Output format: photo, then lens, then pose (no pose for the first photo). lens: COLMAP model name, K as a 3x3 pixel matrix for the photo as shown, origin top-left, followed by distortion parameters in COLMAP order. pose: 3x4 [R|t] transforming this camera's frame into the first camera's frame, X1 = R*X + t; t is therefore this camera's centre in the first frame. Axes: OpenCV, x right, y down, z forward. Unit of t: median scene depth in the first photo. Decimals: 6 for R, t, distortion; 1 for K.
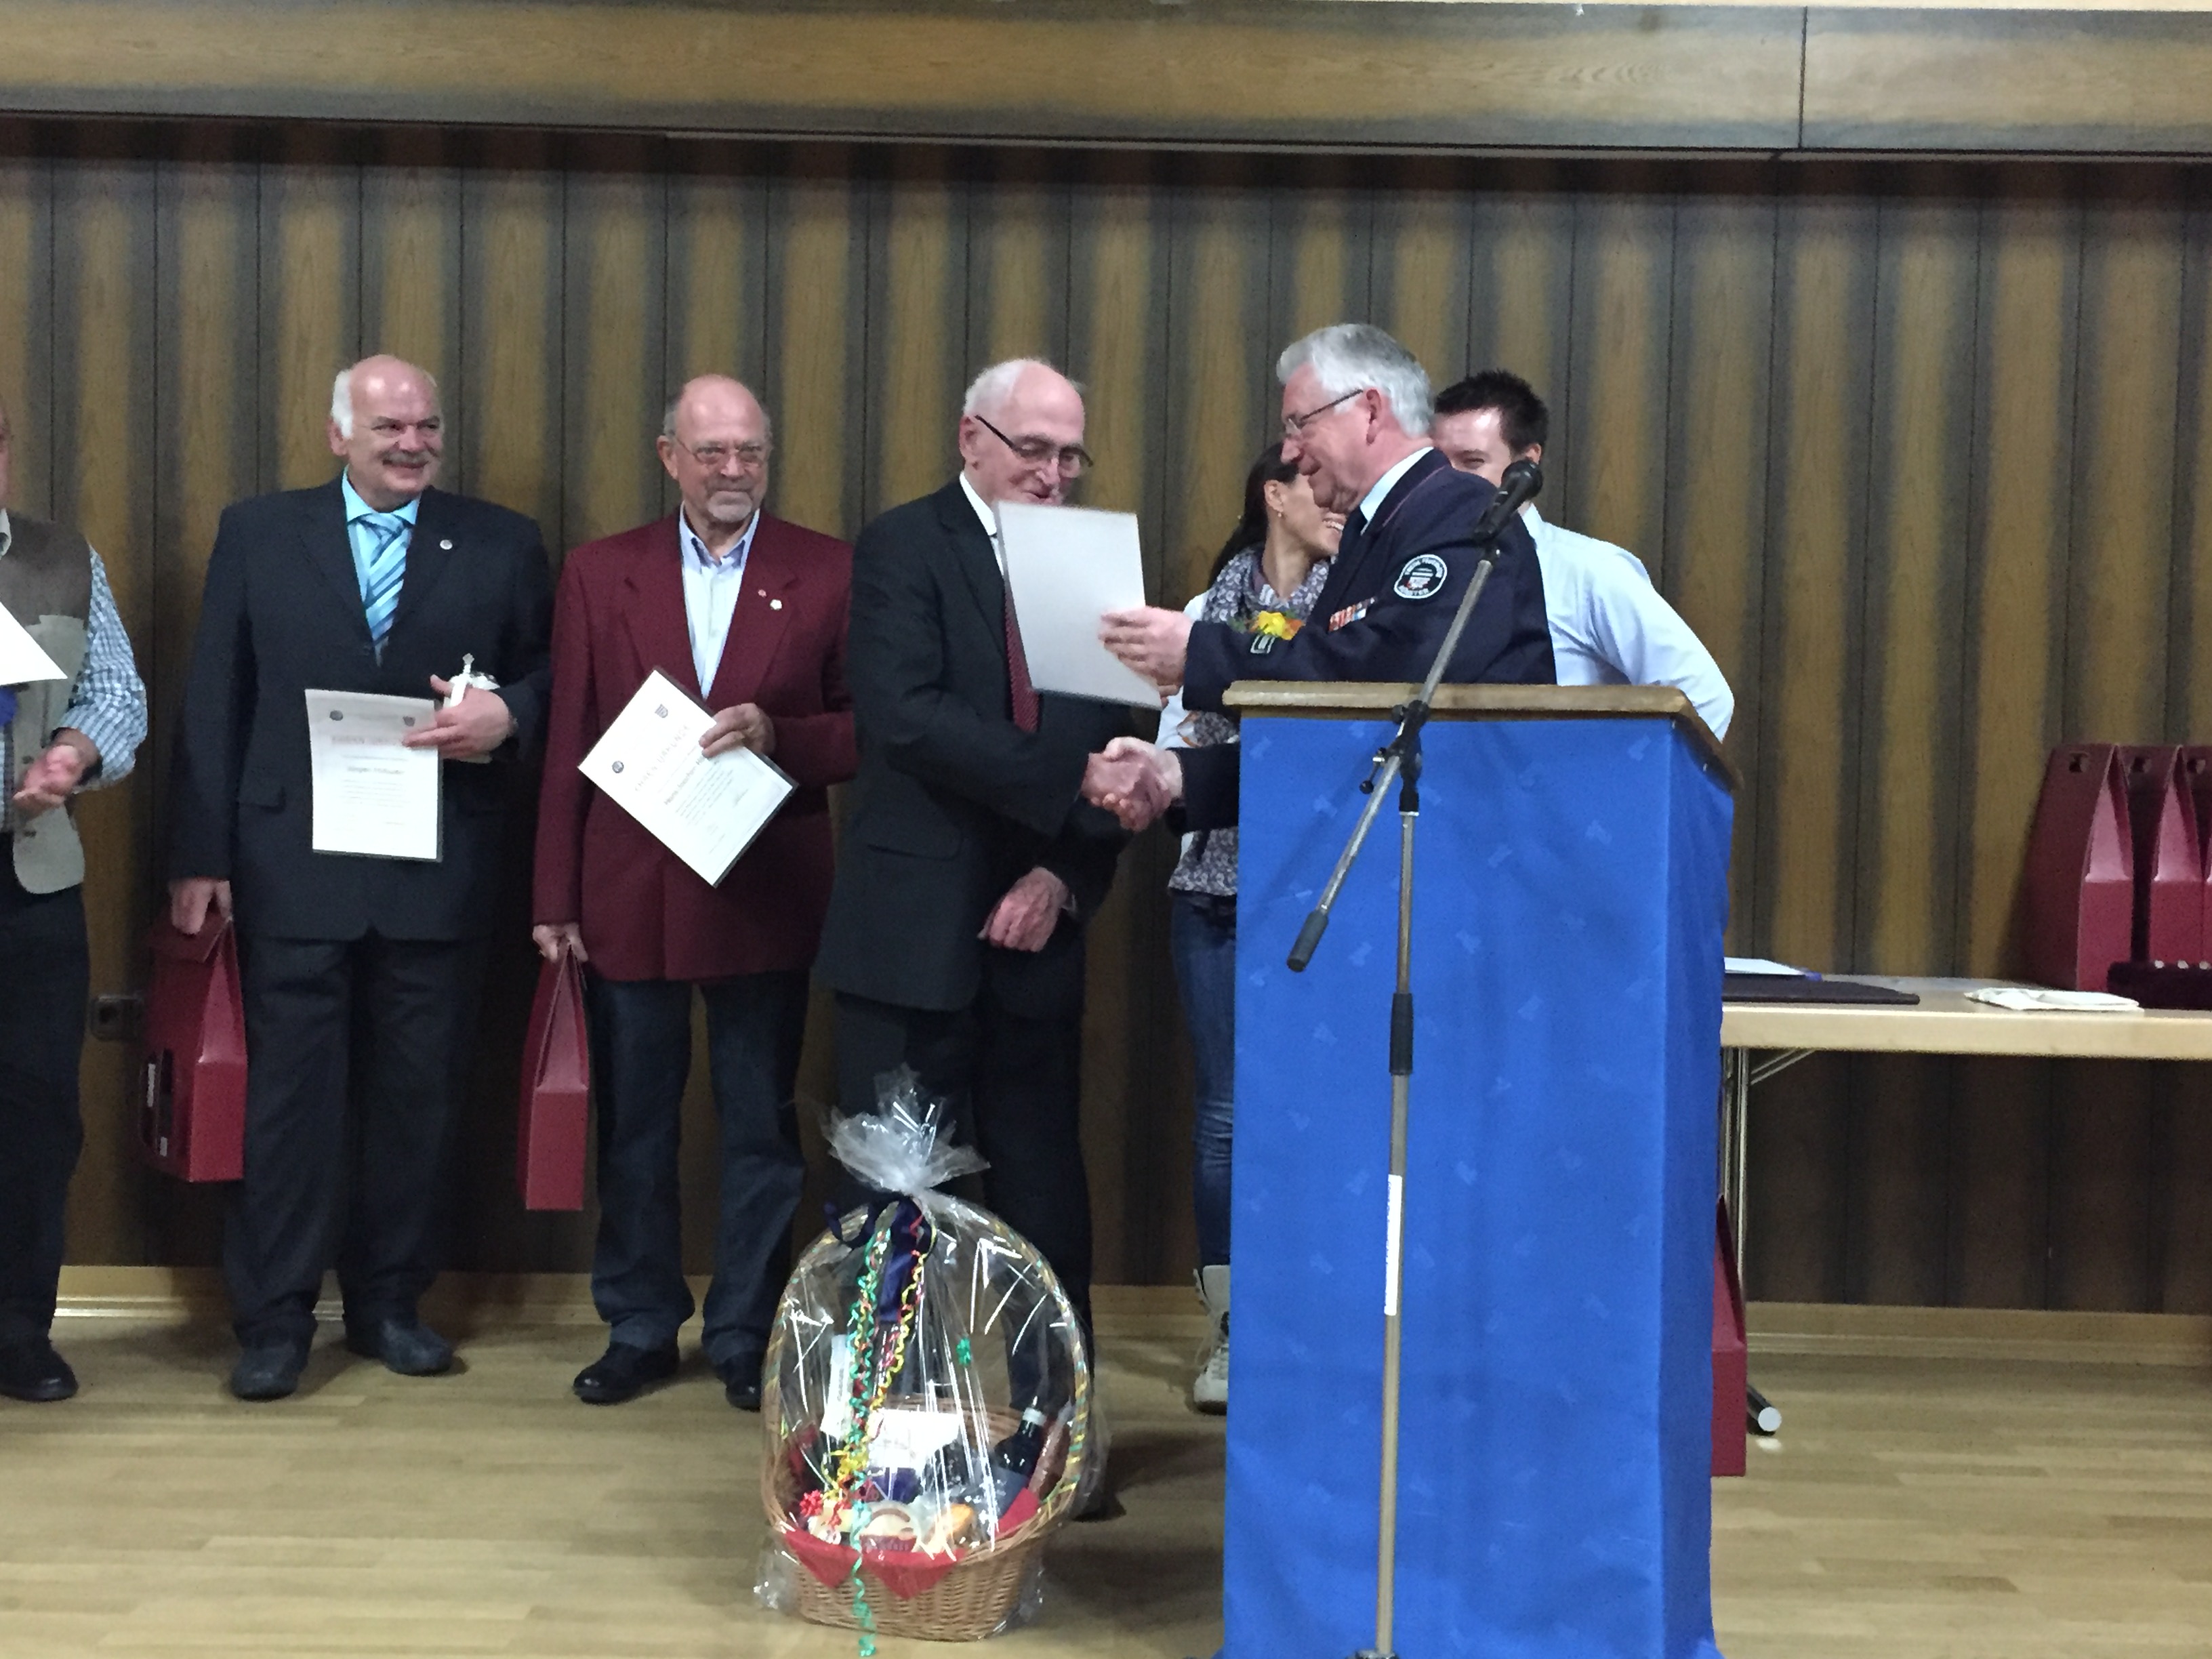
lens RADIAL K [[2652.6, 0, 1103.0], [0, 2652.6, 820.5], [0, 0, 1]] dist [0.055294, 0.000000]
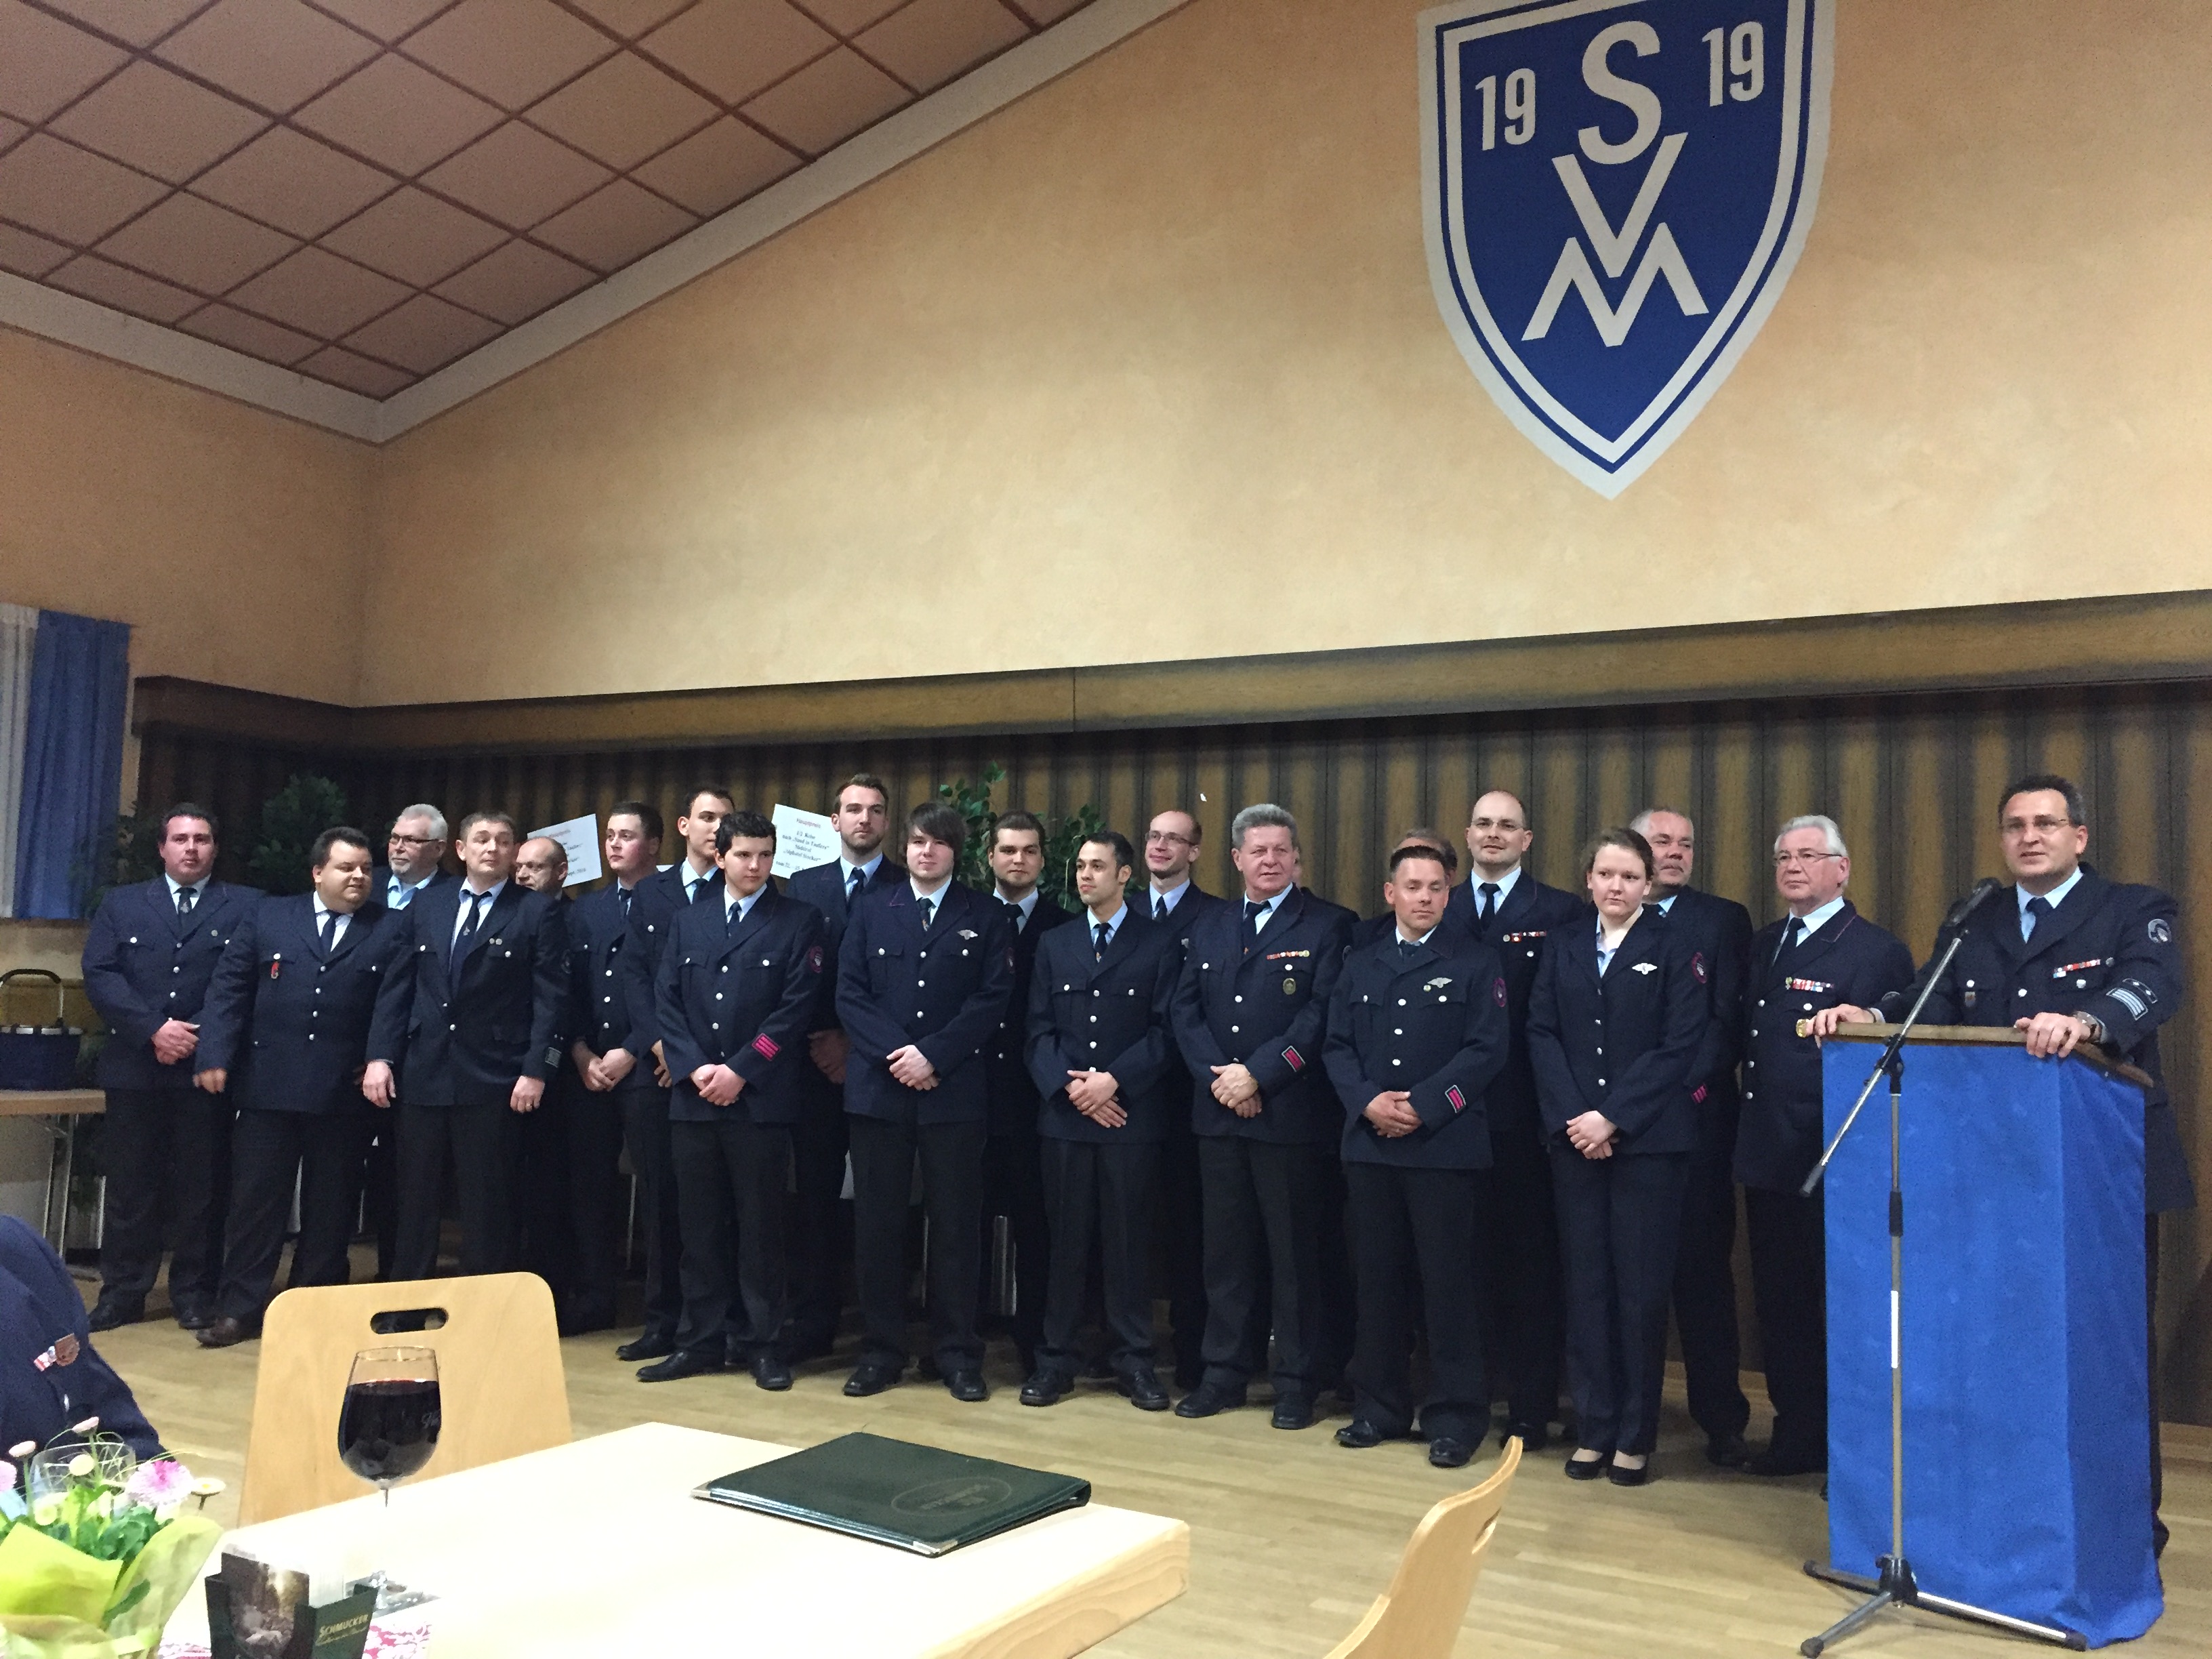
lens RADIAL K [[1884.1, 0, 1099.1], [0, 1884.1, 816.9], [0, 0, 1]] dist [0.083302, -0.107106]
pose [[0.876791, -0.040274, -0.479183, 0.169340], [-0.026972, 0.990799, -0.132627, -0.001874], [0.480115, 0.129210, 0.867637, -0.289769]]
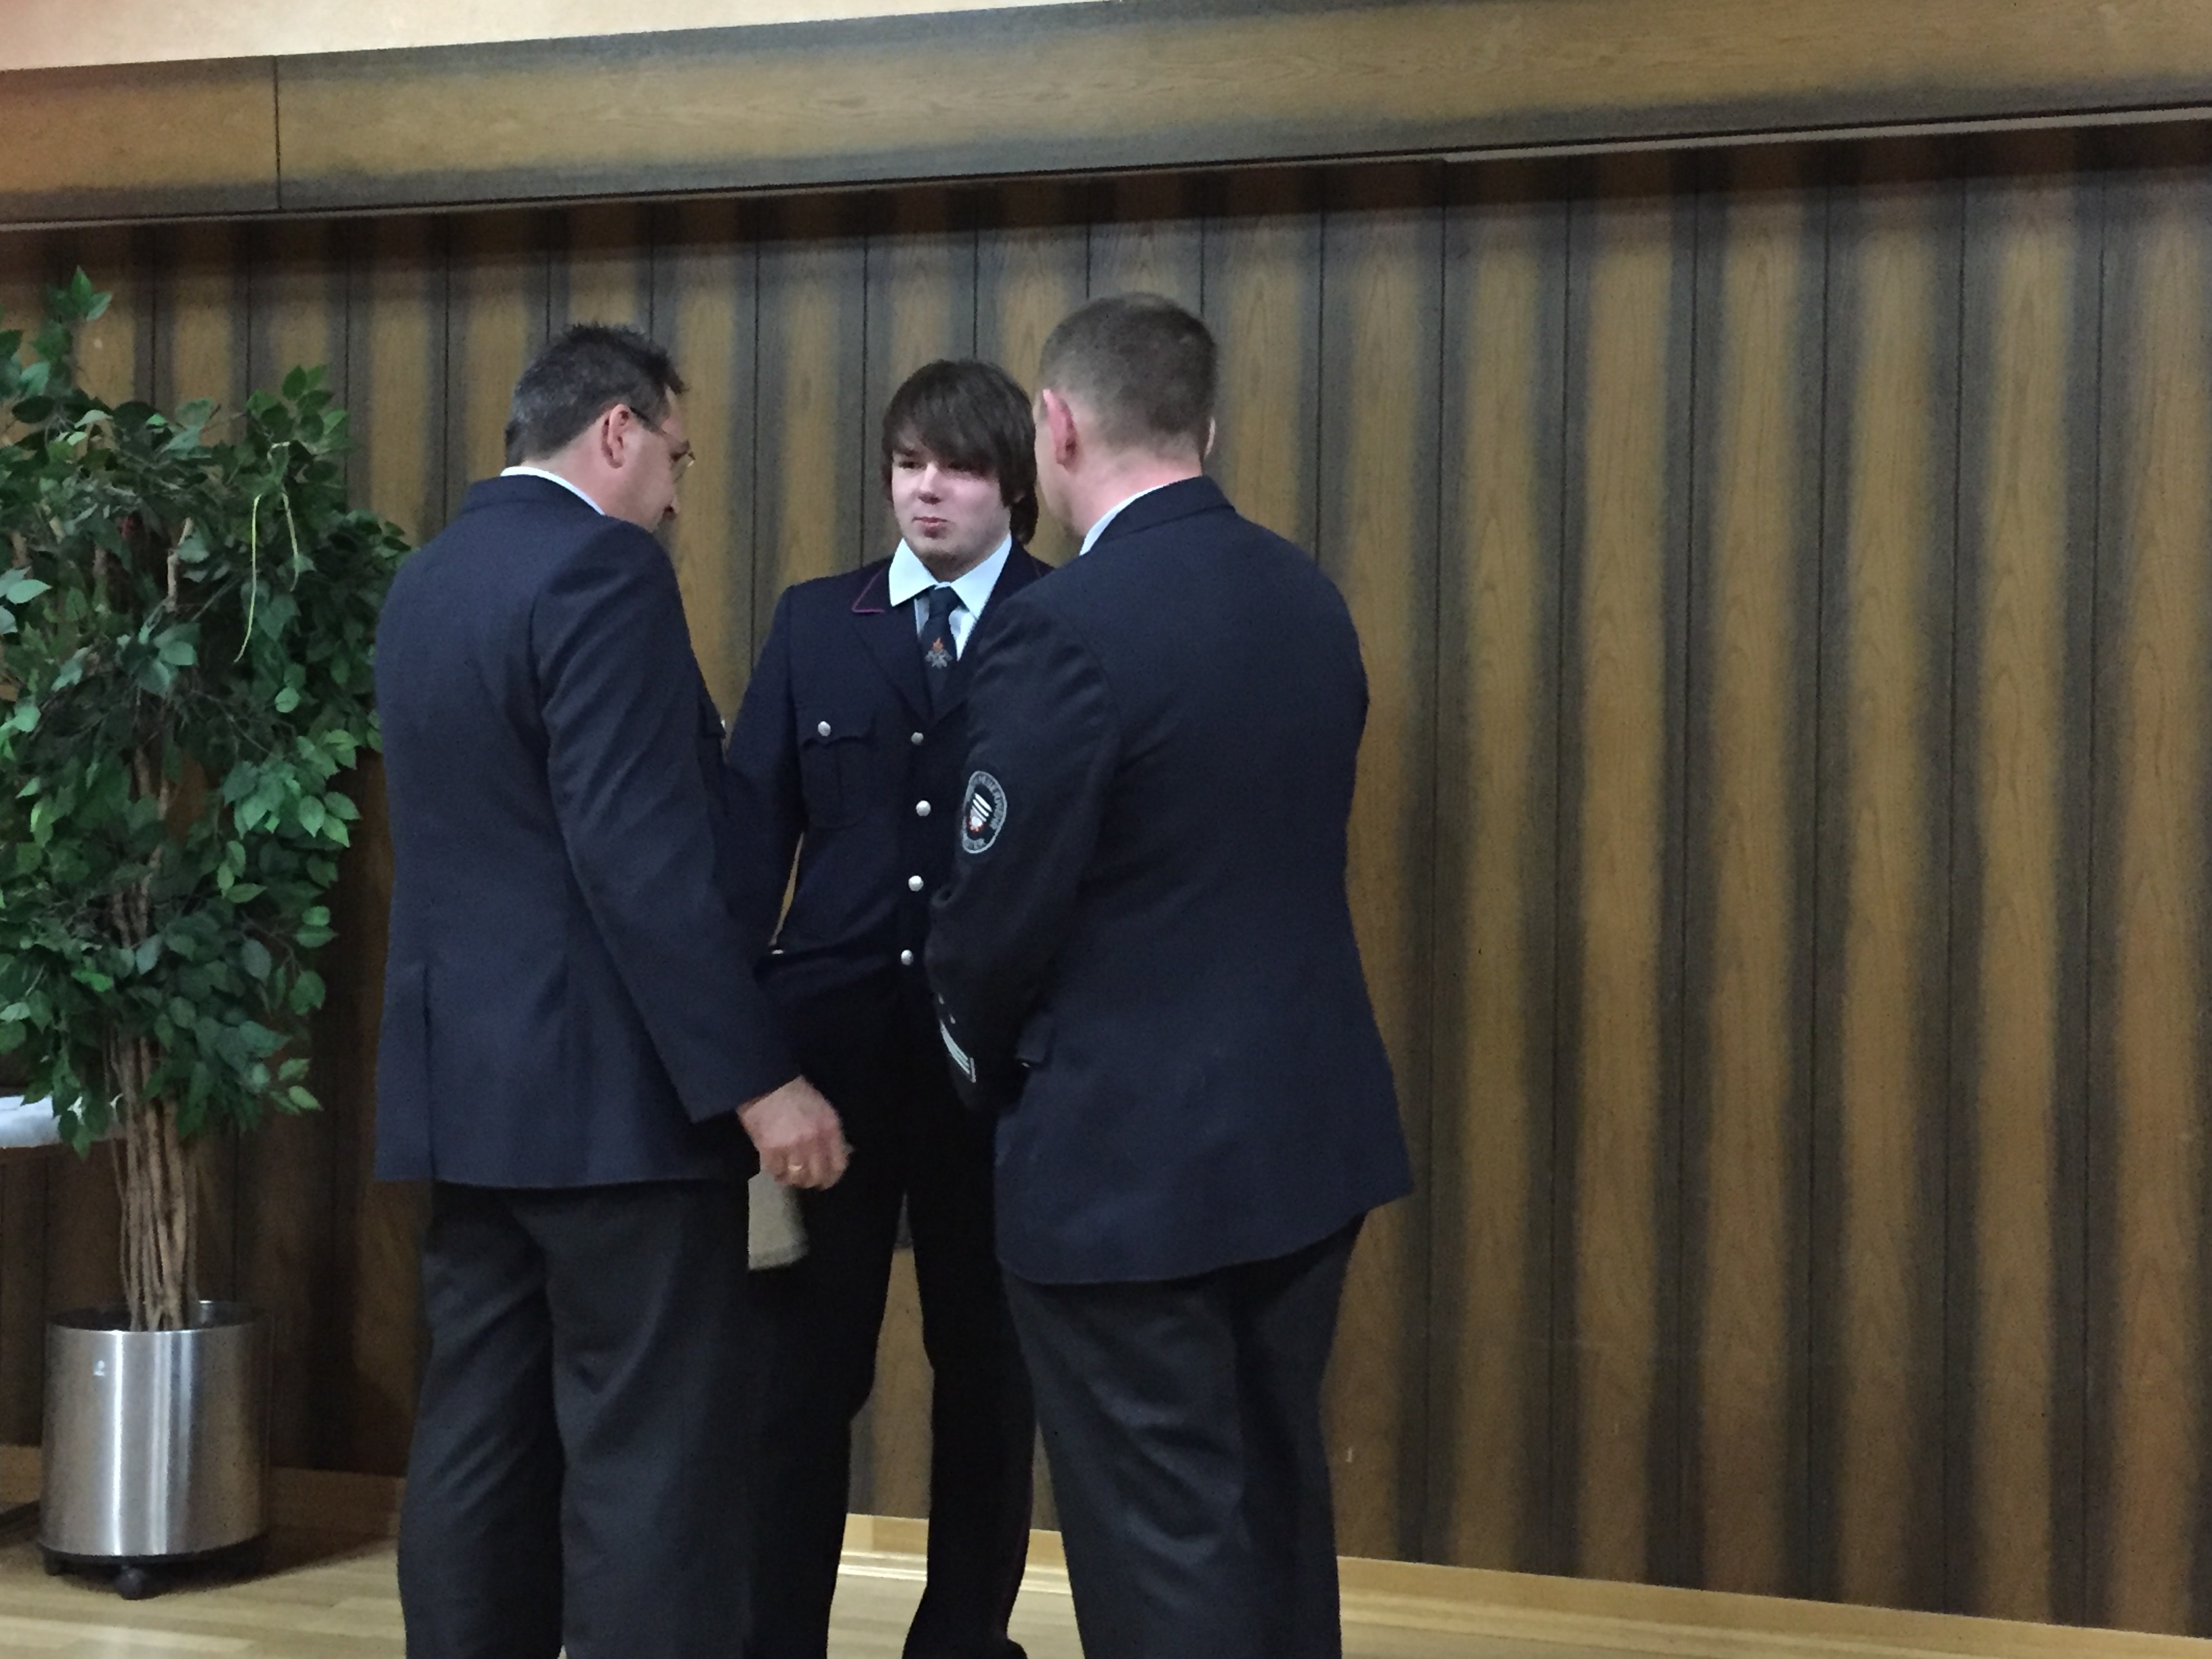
lens RADIAL K [[2887.4, 0, 1096.5], [0, 2887.4, 821.5], [0, 0, 1]] dist [0.061645, 0.000000]
pose [[0.957928, -0.007820, -0.286903, -0.013012], [-0.004364, 0.999116, -0.041806, -0.017275], [0.286977, 0.041299, 0.957047, 0.132220]]
